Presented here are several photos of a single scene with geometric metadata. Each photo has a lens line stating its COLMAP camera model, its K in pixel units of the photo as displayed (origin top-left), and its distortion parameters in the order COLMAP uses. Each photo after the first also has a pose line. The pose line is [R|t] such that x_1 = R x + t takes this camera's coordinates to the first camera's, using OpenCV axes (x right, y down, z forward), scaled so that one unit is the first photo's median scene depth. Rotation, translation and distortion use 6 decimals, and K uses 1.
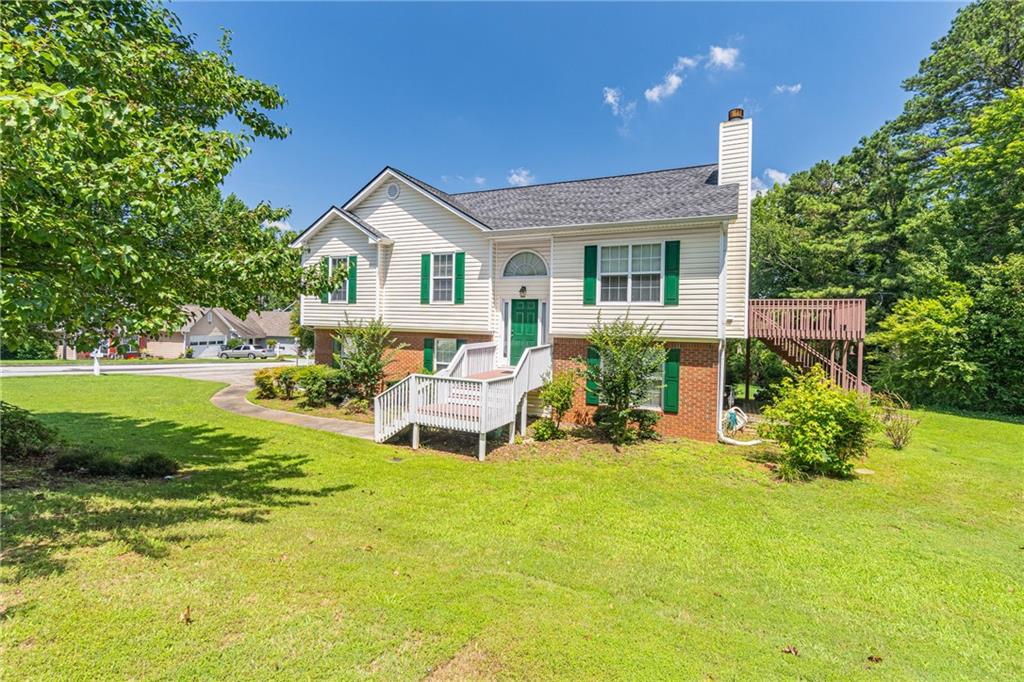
lens RADIAL K [[460.3, 0, 516.7], [0, 460.3, 329.2], [0, 0, 1]] dist [-0.001411, -0.001842]
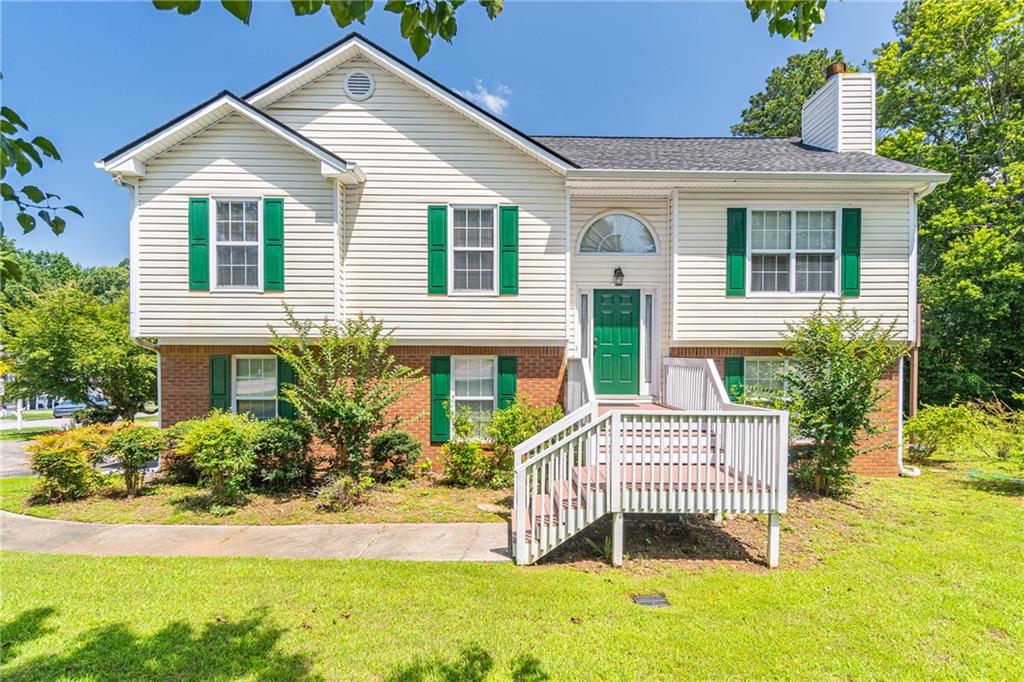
lens RADIAL K [[460.3, 0, 436.5], [0, 460.3, 383.5], [0, 0, 1]] dist [-0.001411, -0.001842]
pose [[0.899430, -0.033879, 0.435750, -0.479385], [0.024570, 0.999334, 0.026984, 0.041201], [-0.436374, -0.013564, 0.899663, 0.521475]]
